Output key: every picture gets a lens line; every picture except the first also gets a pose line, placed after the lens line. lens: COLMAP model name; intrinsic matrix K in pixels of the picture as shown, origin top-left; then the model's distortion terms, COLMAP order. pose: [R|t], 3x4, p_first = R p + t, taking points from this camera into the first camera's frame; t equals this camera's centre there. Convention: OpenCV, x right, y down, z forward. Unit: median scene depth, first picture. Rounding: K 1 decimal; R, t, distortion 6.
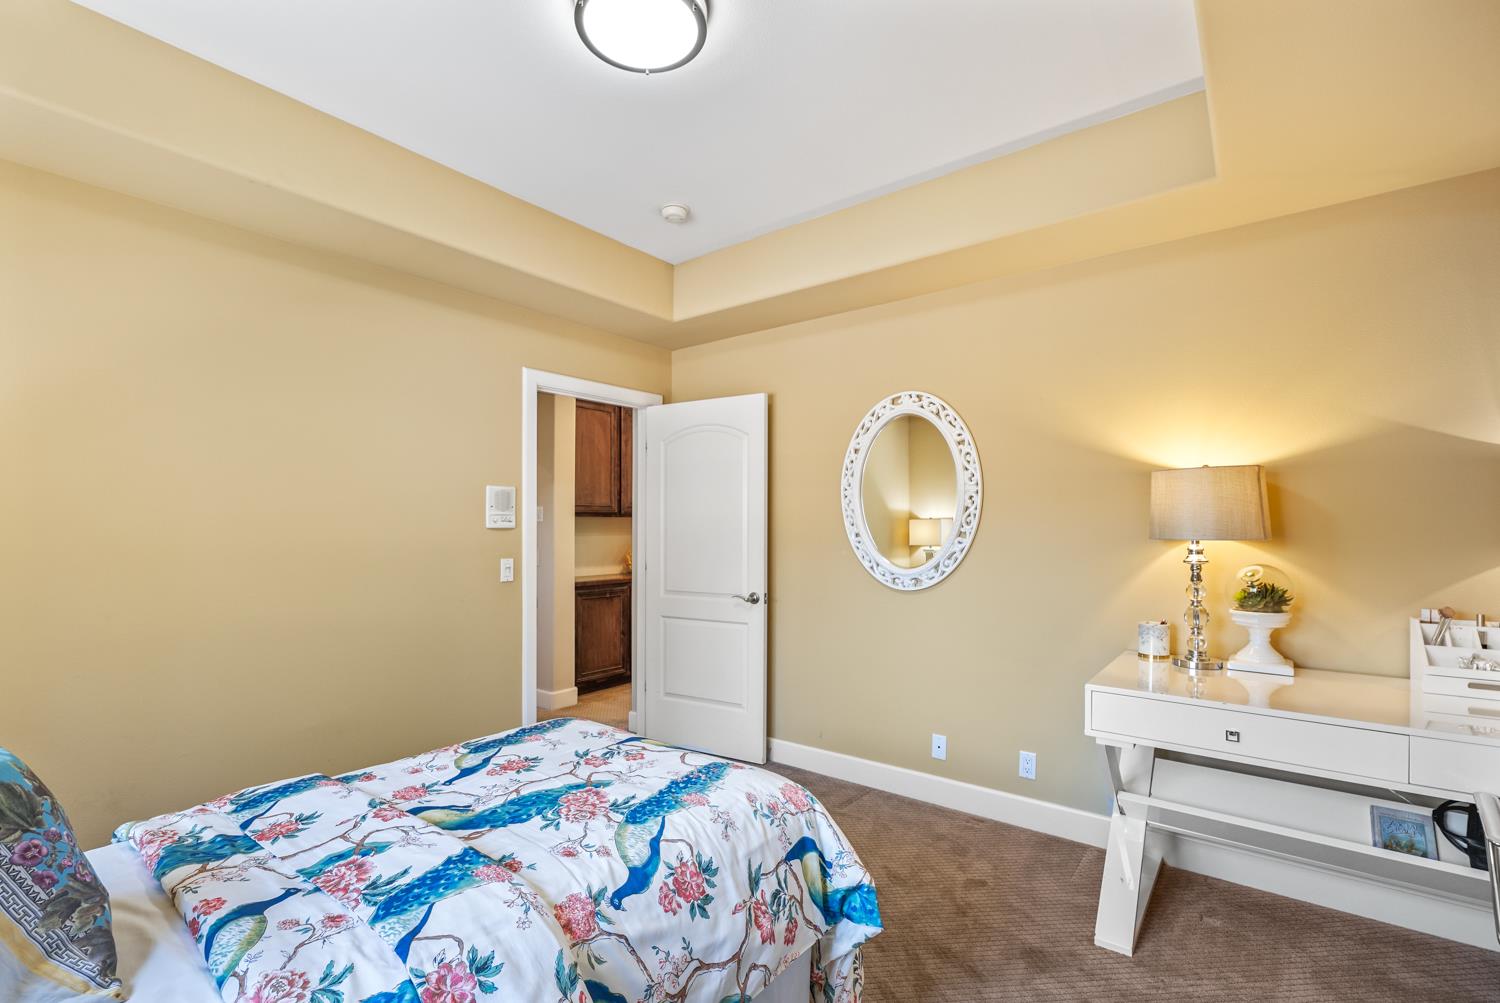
lens RADIAL K [[670.7, 0, 725.6], [0, 670.7, 529.2], [0, 0, 1]] dist [-0.012796, -0.000163]
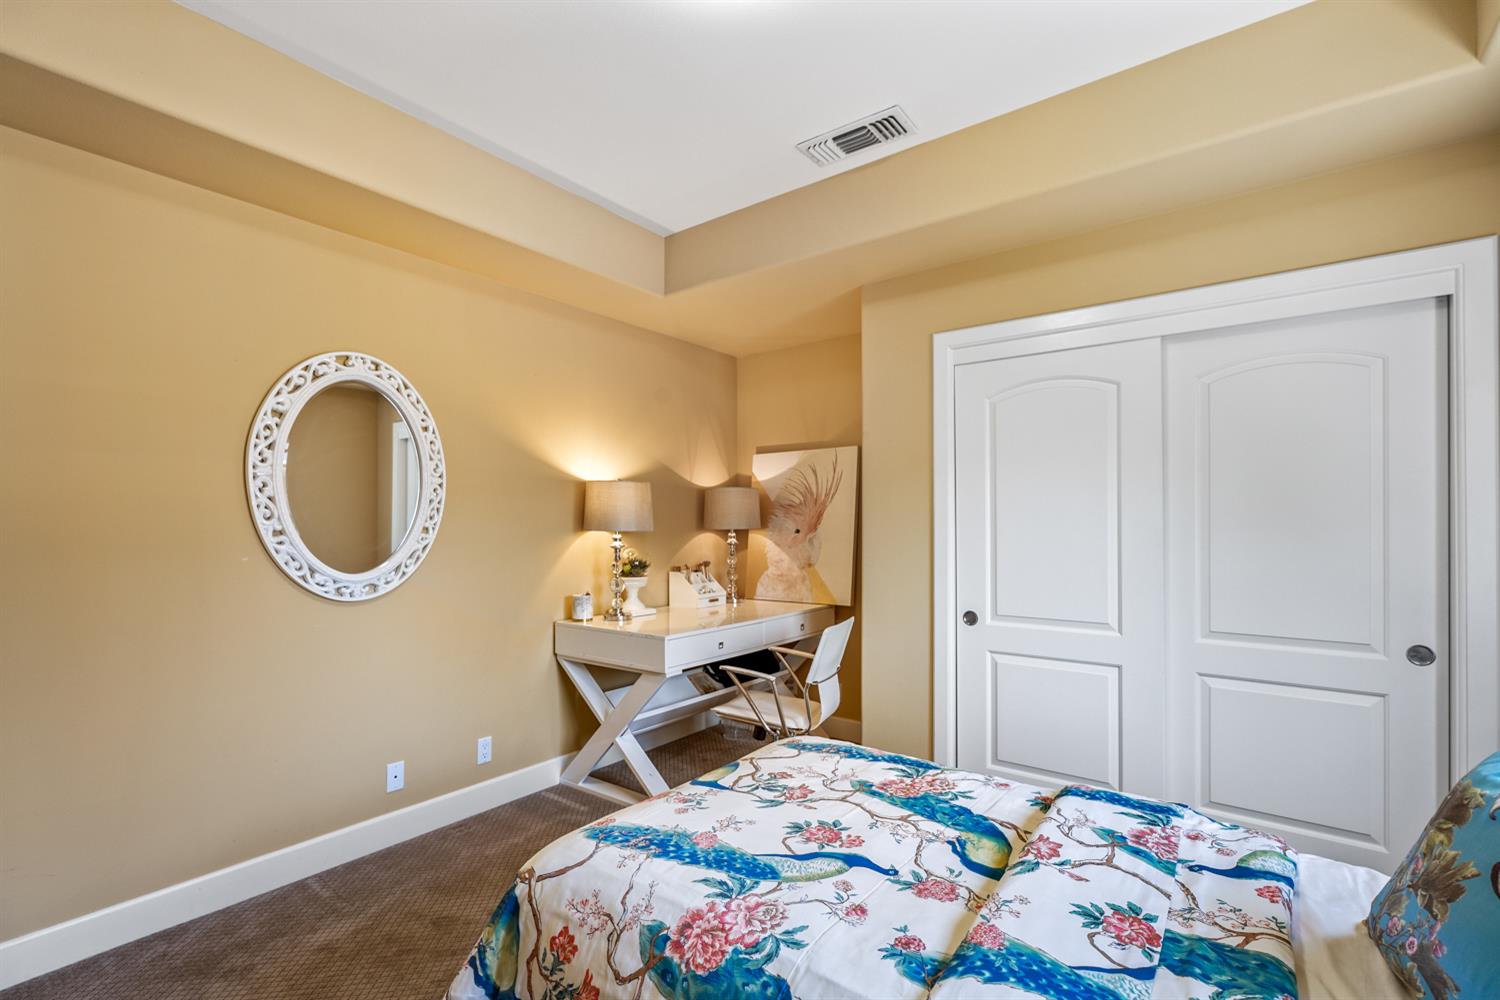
lens RADIAL K [[677.6, 0, 738.1], [0, 677.6, 518.3], [0, 0, 1]] dist [-0.012087, 0.000572]
pose [[-0.016977, 0.004193, 0.999847, -0.930238], [0.004498, 0.999981, -0.004118, -0.003091], [-0.999846, 0.004428, -0.016995, 0.950774]]
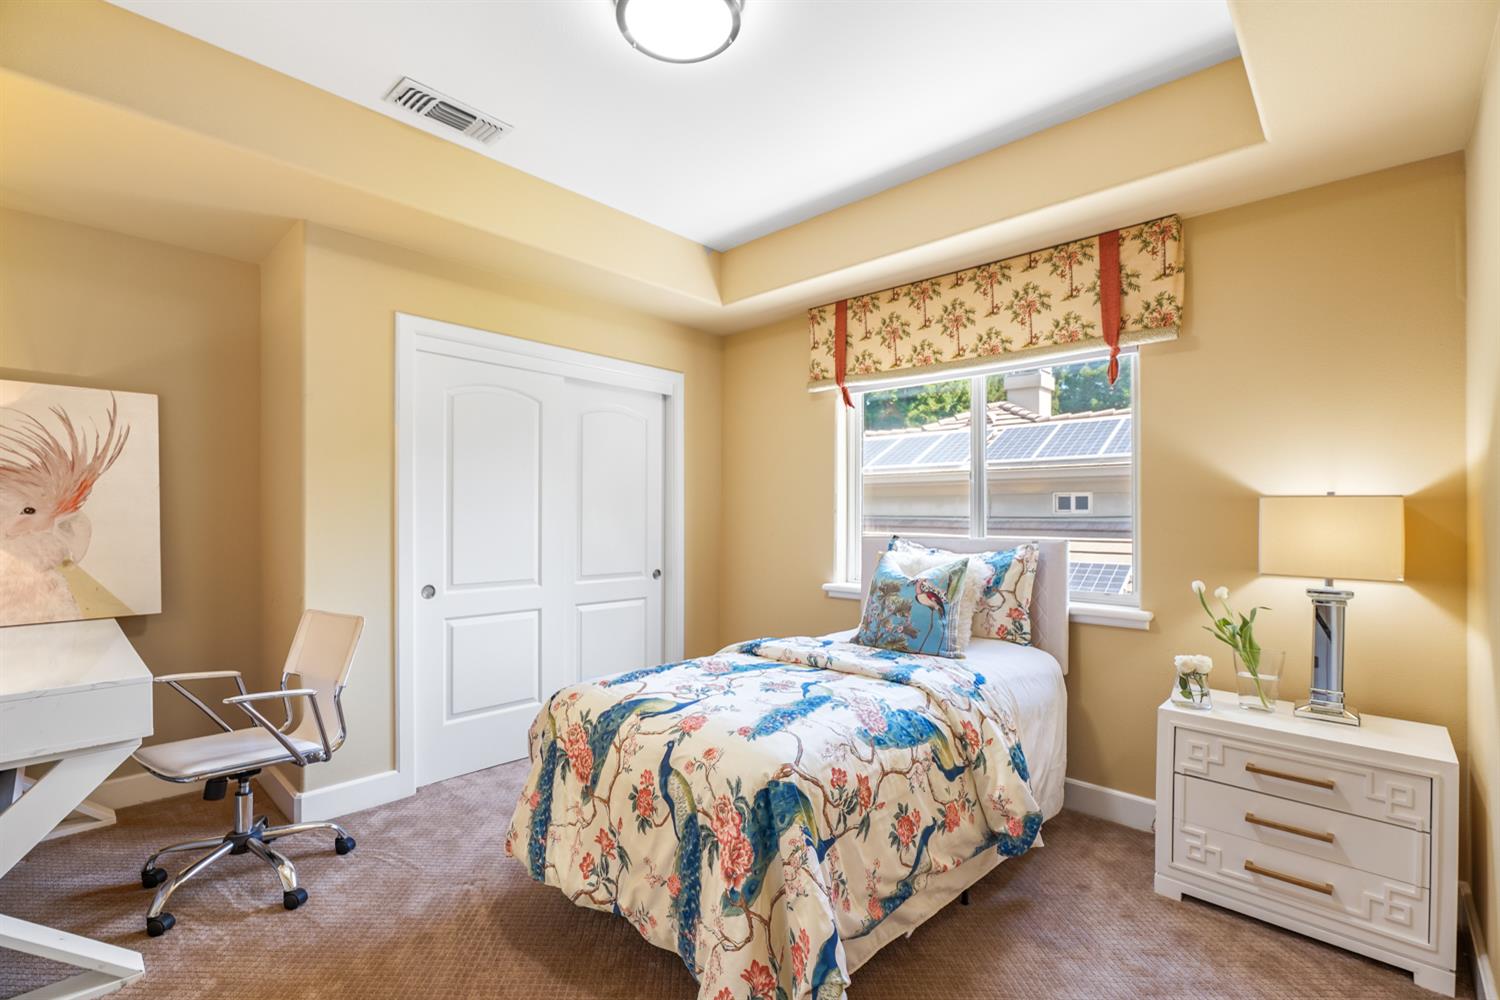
lens RADIAL K [[677.6, 0, 738.1], [0, 677.6, 518.3], [0, 0, 1]] dist [-0.012087, 0.000572]
pose [[-0.997169, -0.008522, 0.074713, -0.285138], [-0.008040, 0.999945, 0.006757, 0.024495], [-0.074767, 0.006137, -0.997182, 1.954883]]
